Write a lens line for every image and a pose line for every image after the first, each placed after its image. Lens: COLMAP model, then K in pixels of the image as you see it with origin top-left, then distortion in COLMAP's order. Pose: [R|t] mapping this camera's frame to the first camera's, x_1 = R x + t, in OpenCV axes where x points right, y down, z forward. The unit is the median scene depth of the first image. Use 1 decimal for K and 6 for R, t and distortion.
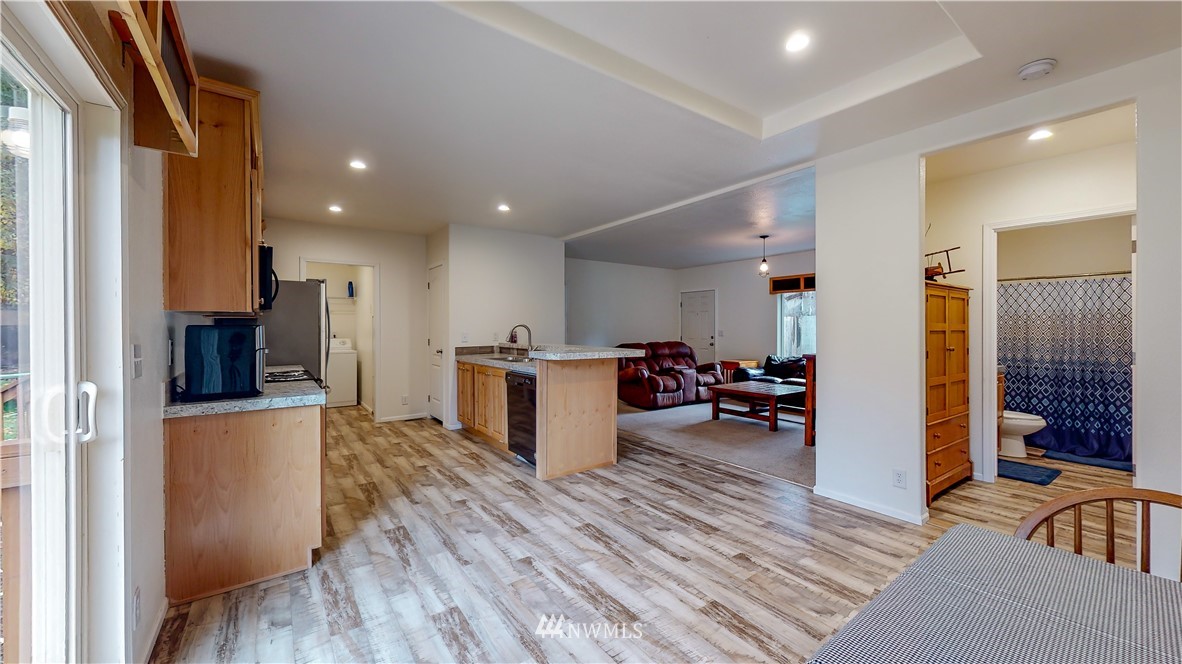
lens RADIAL K [[438.5, 0, 594.6], [0, 438.5, 327.2], [0, 0, 1]] dist [0.002511, 0.000090]
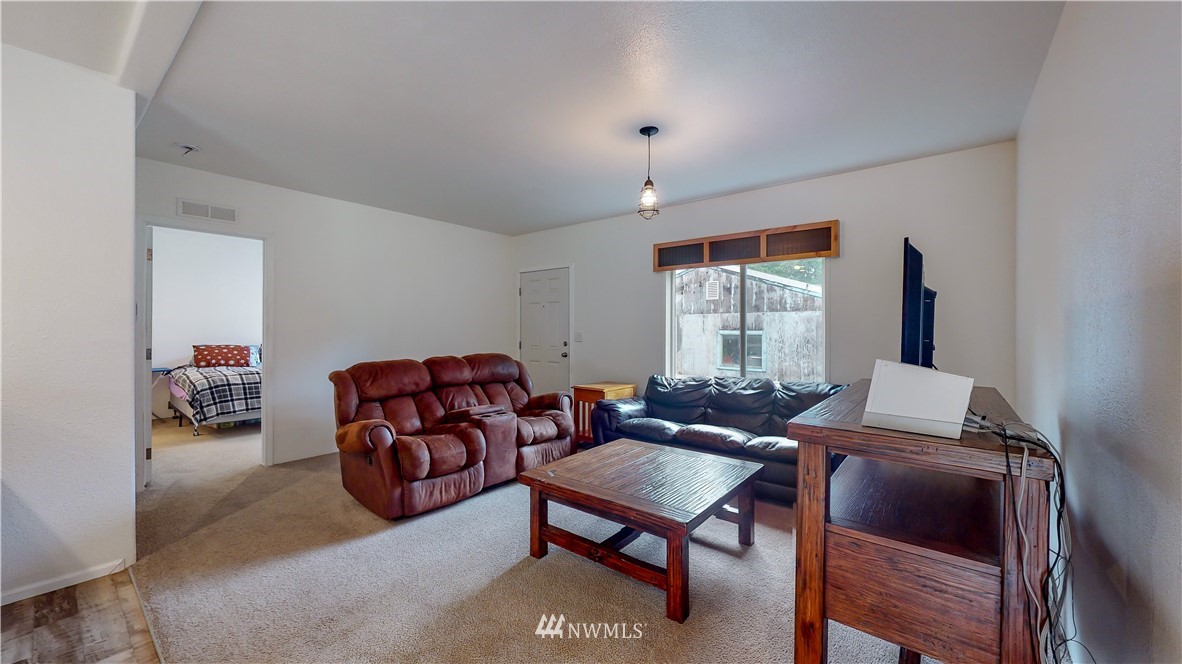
lens RADIAL K [[437.5, 0, 589.9], [0, 437.5, 329.7], [0, 0, 1]] dist [-0.000803, -0.000071]
pose [[0.966961, 0.000358, 0.254923, 0.199847], [-0.001920, 0.999981, 0.005878, -0.000297], [-0.254917, -0.006174, 0.966943, 0.544686]]
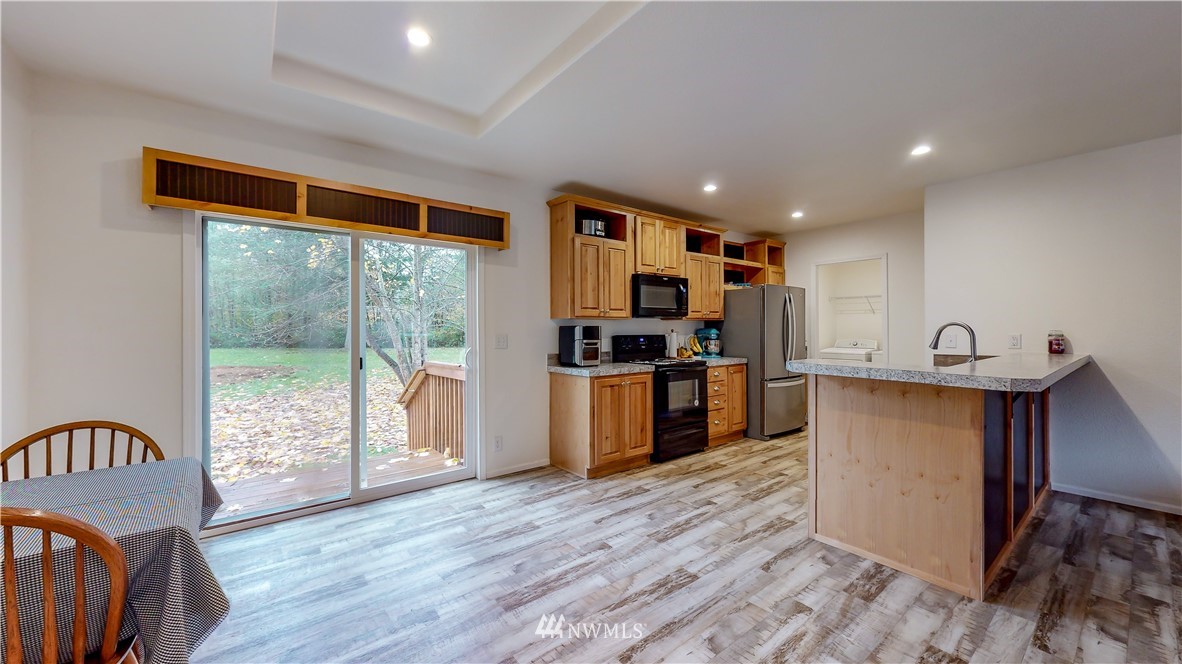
lens RADIAL K [[444.7, 0, 594.7], [0, 444.7, 316.8], [0, 0, 1]] dist [0.012204, -0.000303]
pose [[0.043518, -0.025383, -0.998730, 0.337813], [0.001563, 0.999678, -0.025339, 0.001686], [0.999051, -0.000458, 0.043544, 0.335988]]
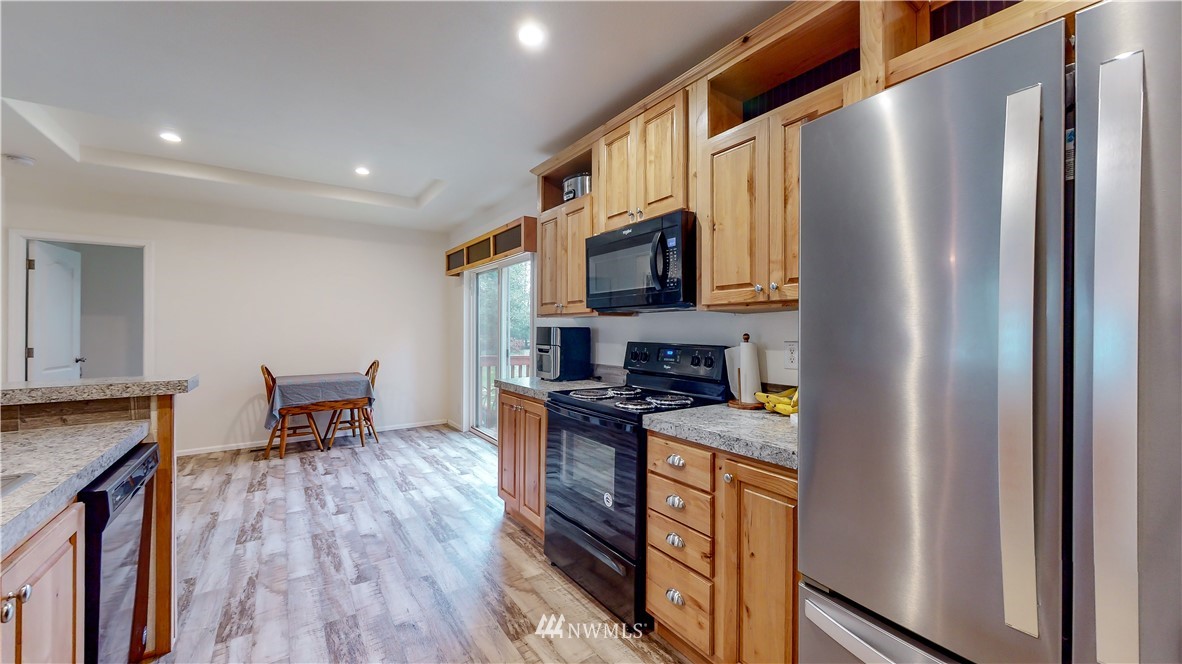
lens RADIAL K [[440.1, 0, 593.8], [0, 440.1, 328.1], [0, 0, 1]] dist [-0.001110, -0.000067]
pose [[-0.999848, -0.002615, 0.017224, -0.328940], [-0.002687, 0.999988, -0.004133, 0.000676], [-0.017213, -0.004179, -0.999843, 0.816799]]
